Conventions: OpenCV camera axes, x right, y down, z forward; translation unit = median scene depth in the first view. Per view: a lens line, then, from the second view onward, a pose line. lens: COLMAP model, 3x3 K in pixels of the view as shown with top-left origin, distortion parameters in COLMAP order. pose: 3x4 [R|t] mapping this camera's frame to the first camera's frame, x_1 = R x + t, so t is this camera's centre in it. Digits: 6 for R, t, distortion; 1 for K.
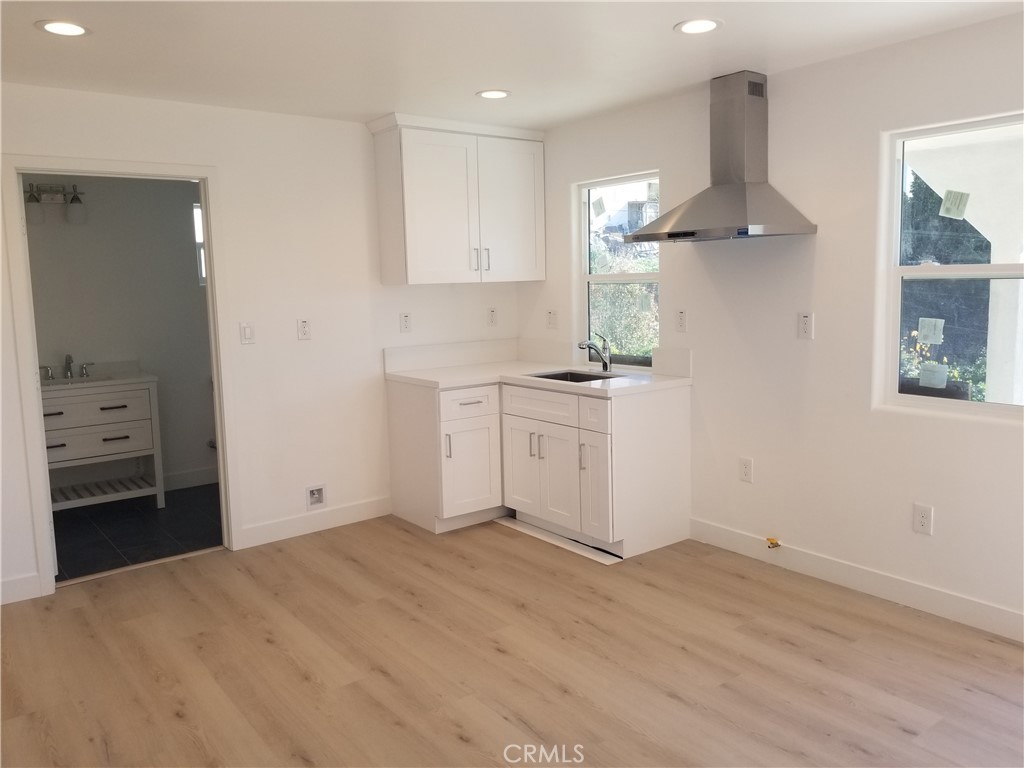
lens RADIAL K [[798.5, 0, 505.8], [0, 798.5, 372.5], [0, 0, 1]] dist [0.009956, -0.011210]
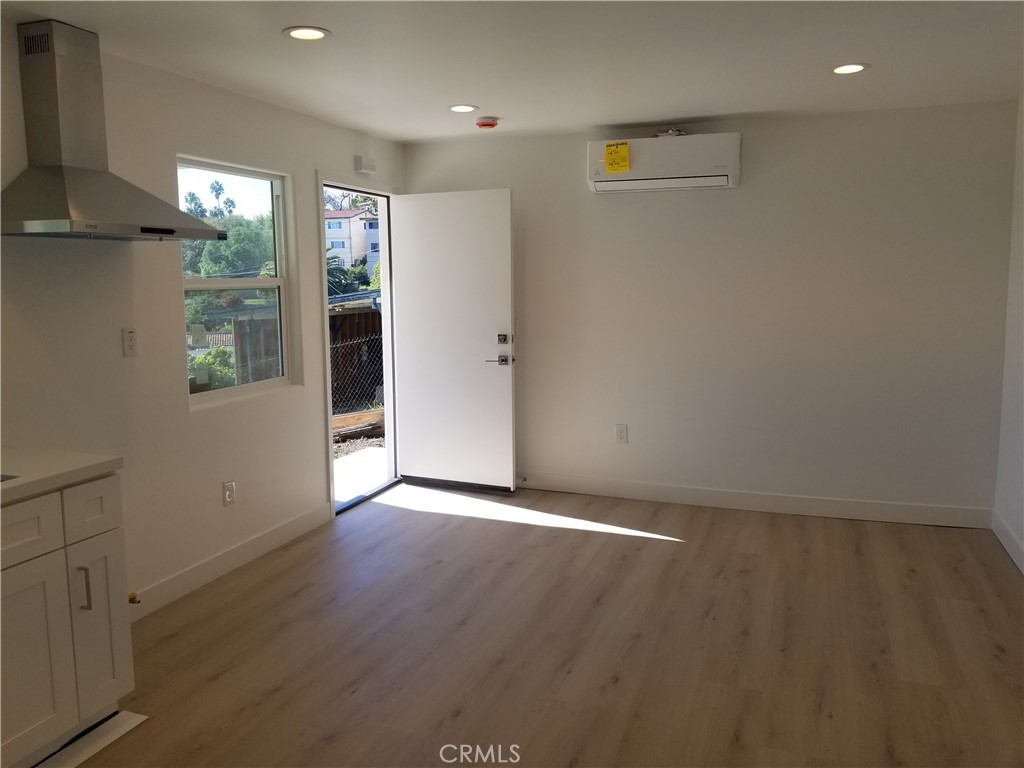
lens RADIAL K [[804.7, 0, 497.9], [0, 804.7, 370.9], [0, 0, 1]] dist [0.072719, -0.114765]
pose [[-0.532984, -0.069675, 0.843251, -0.648993], [0.124253, 0.979354, 0.159456, -0.126724], [-0.836952, 0.189765, -0.513323, 1.179918]]
